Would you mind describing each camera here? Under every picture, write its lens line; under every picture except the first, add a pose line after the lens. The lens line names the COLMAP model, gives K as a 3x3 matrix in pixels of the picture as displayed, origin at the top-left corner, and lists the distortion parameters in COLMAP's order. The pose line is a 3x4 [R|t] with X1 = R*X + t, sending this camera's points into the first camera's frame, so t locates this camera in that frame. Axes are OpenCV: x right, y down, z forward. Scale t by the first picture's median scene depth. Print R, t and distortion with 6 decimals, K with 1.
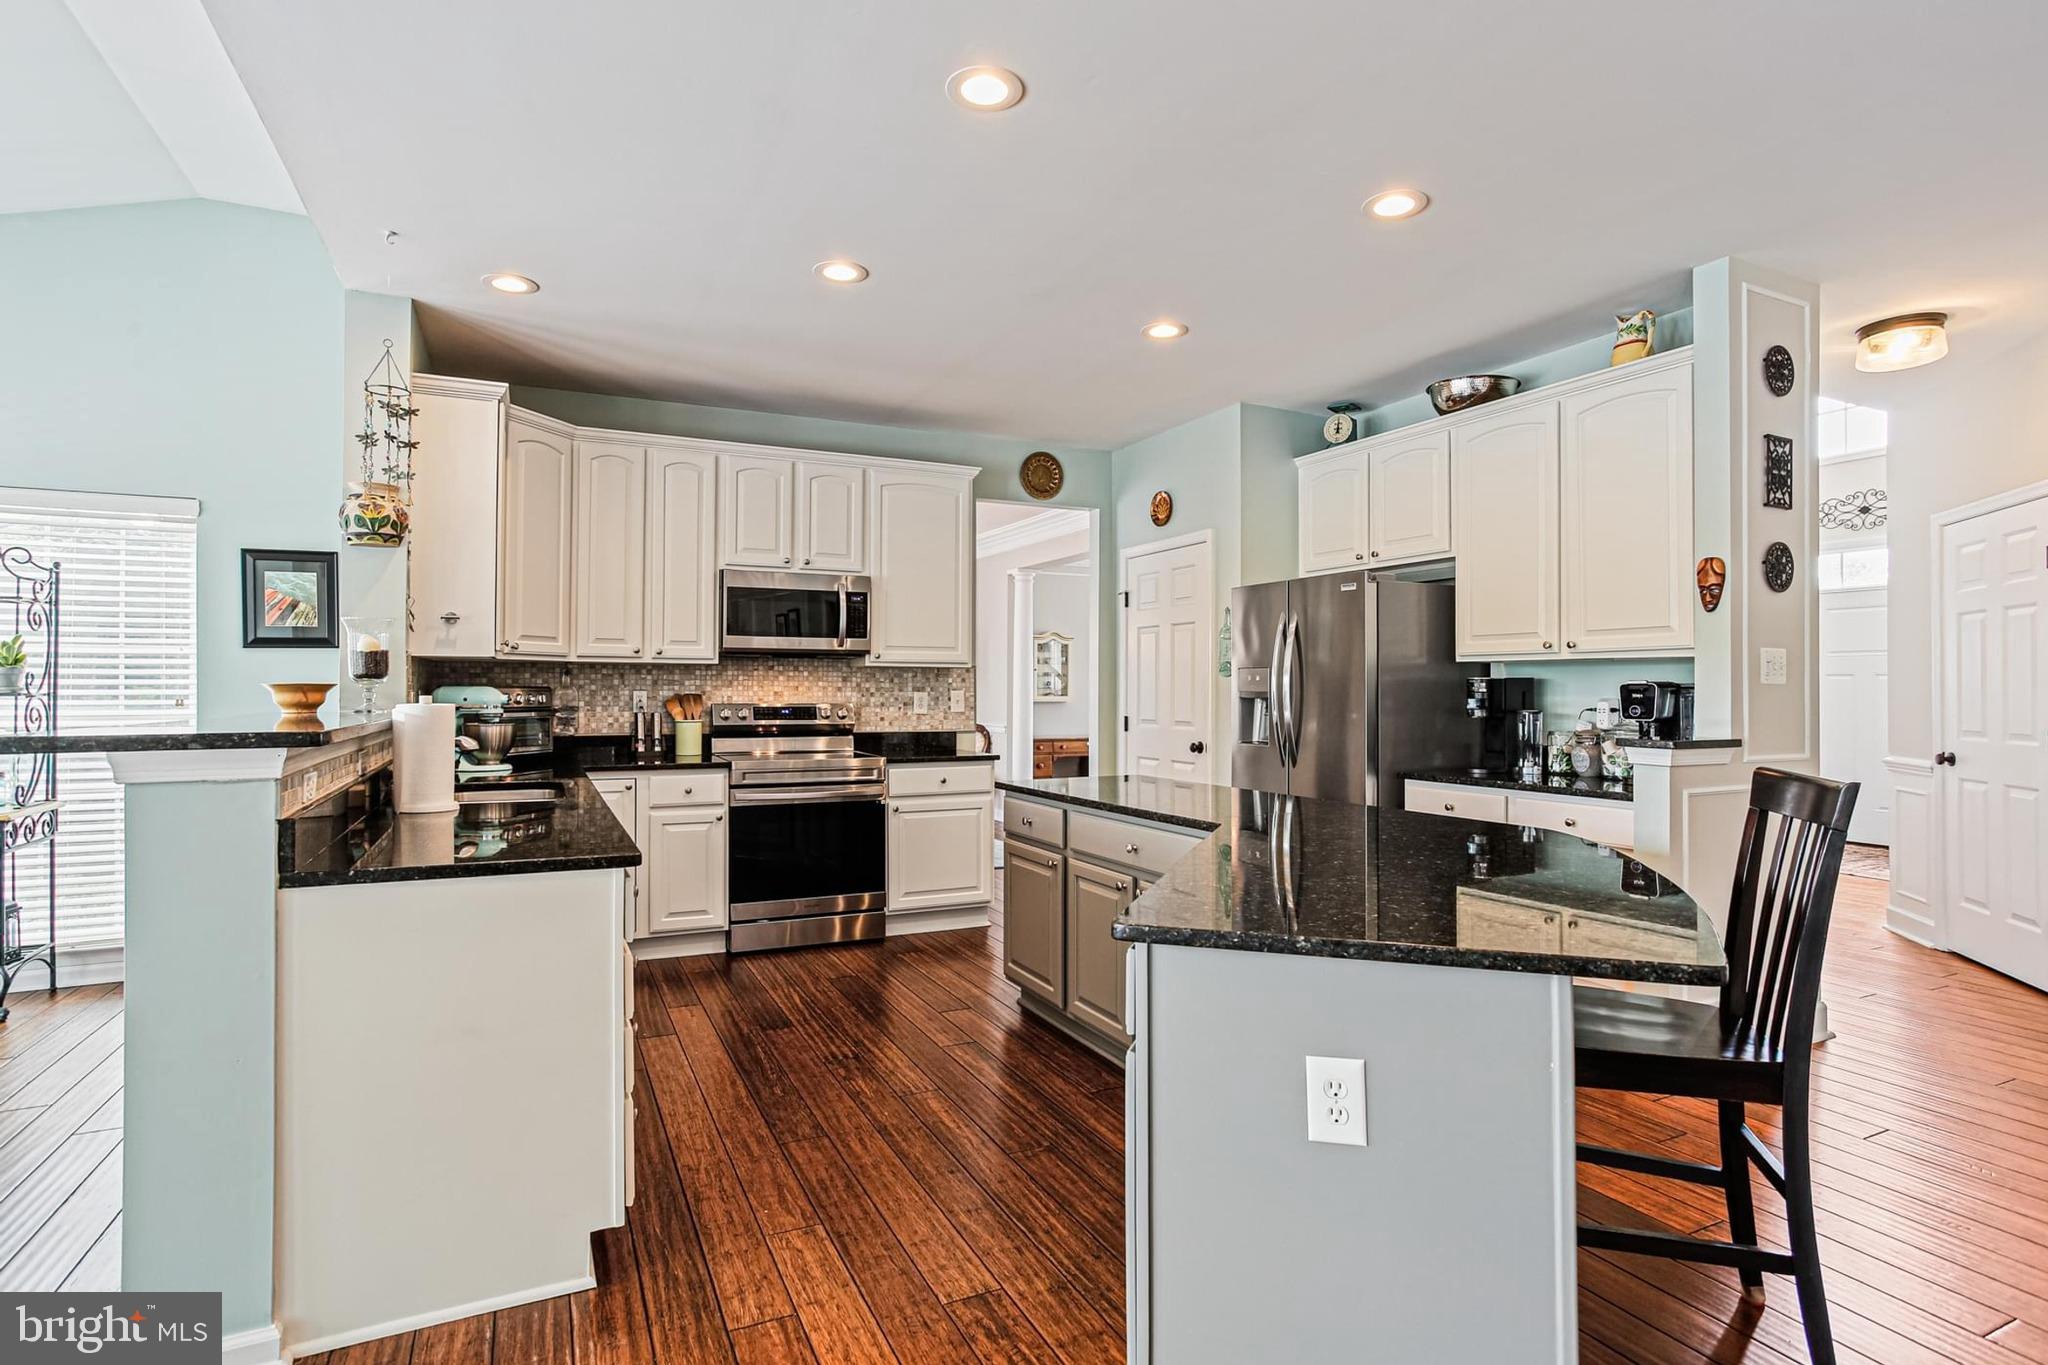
lens RADIAL K [[996.6, 0, 1019.1], [0, 996.6, 680.1], [0, 0, 1]] dist [-0.011462, 0.001551]
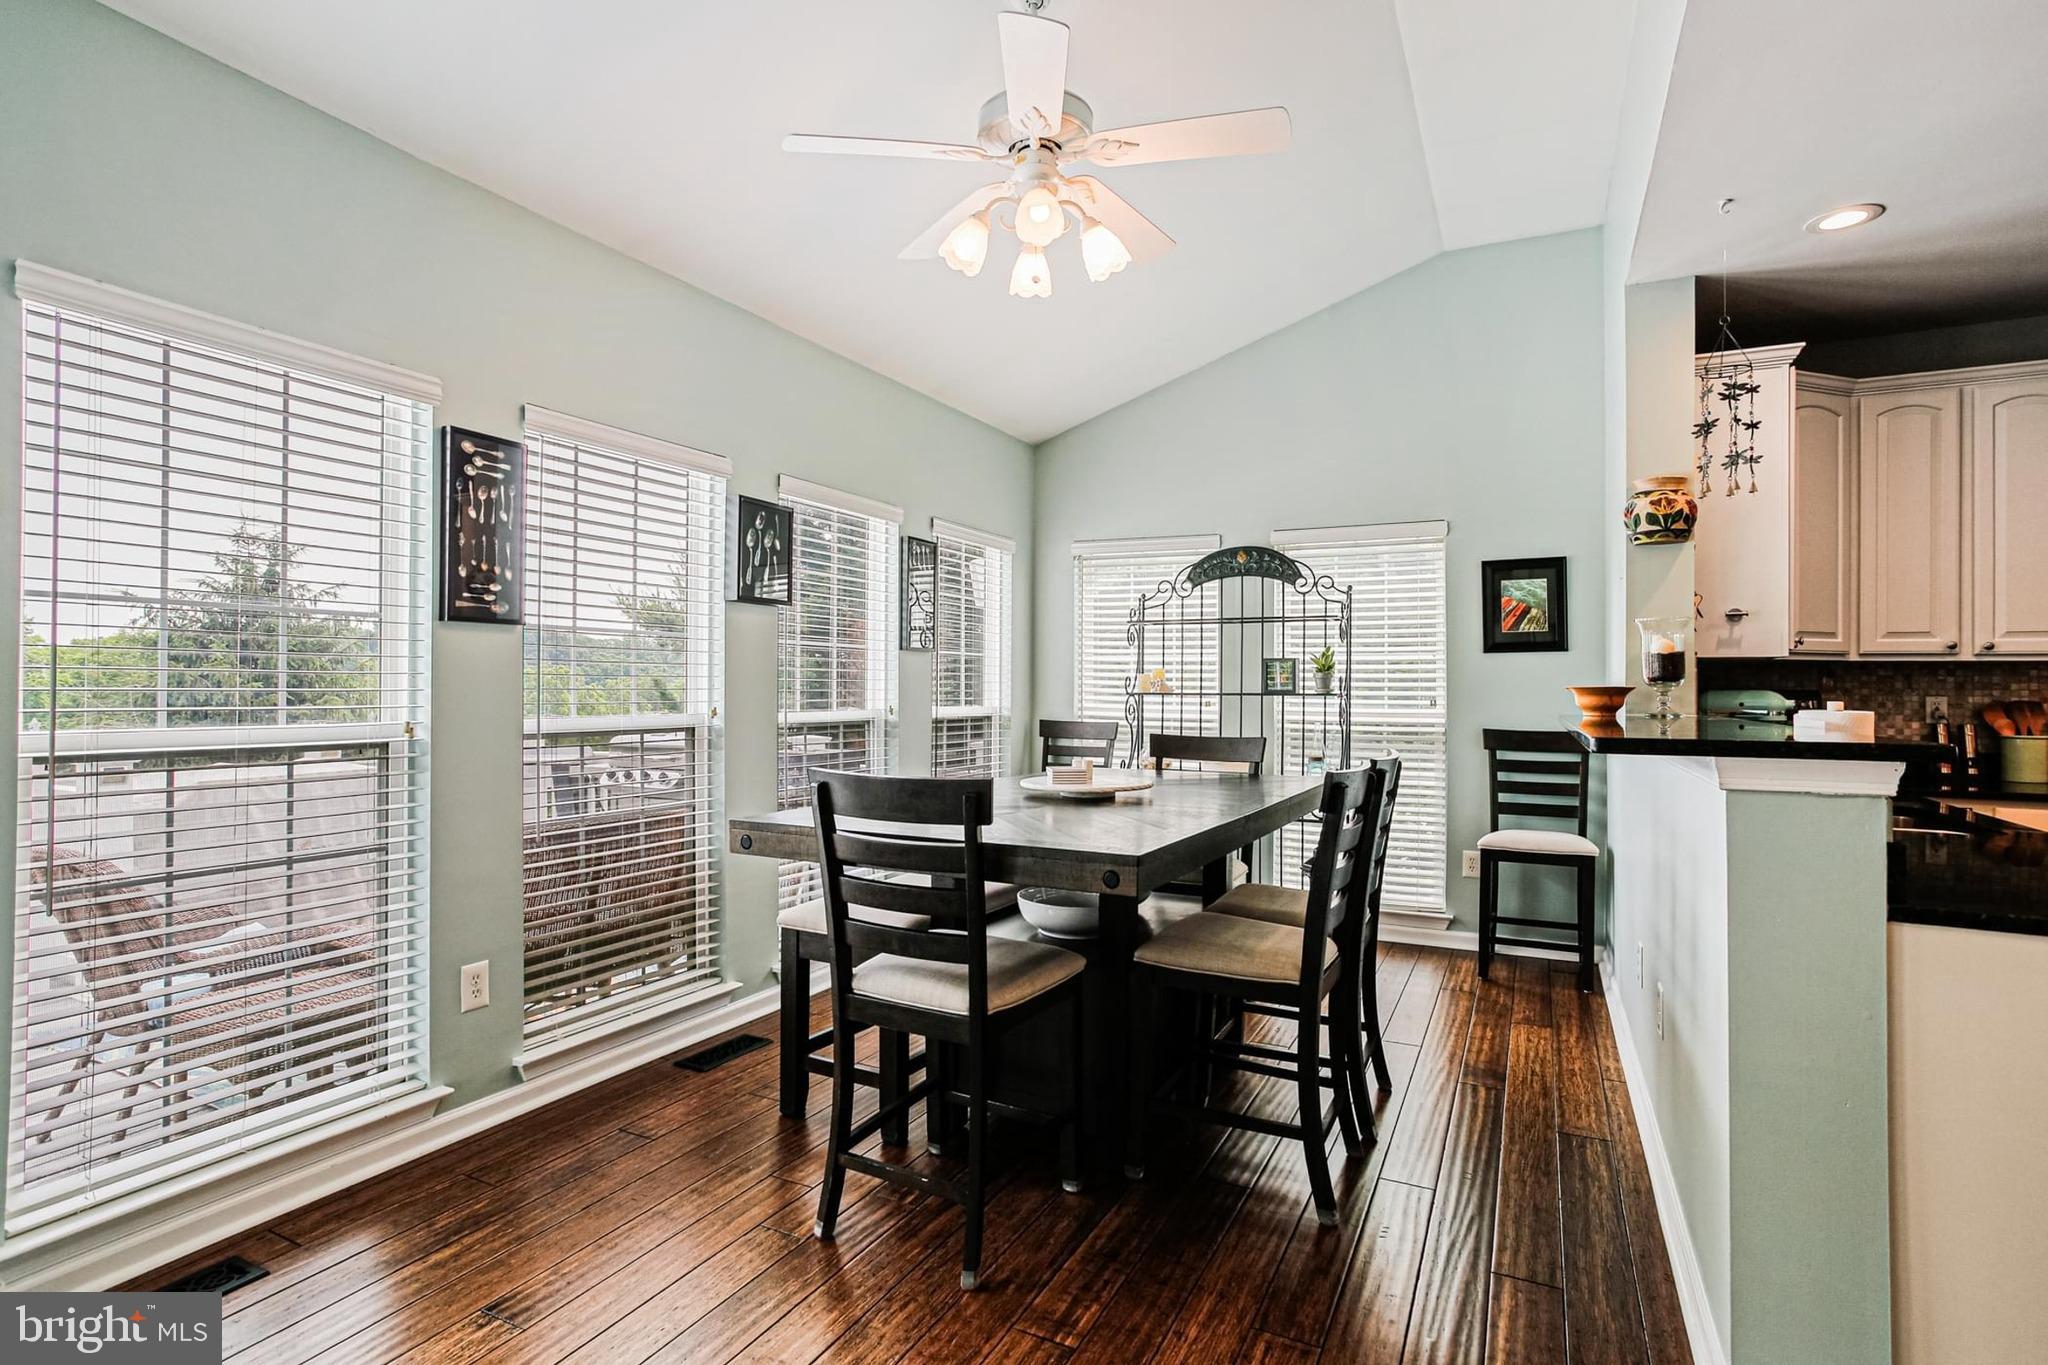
lens RADIAL K [[996.6, 0, 1036.2], [0, 996.6, 681.2], [0, 0, 1]] dist [-0.011462, 0.001551]
pose [[0.619309, -0.000491, -0.785147, -0.229783], [0.000306, 1.000000, -0.000384, -0.001260], [0.785147, -0.000002, 0.619309, -0.059334]]
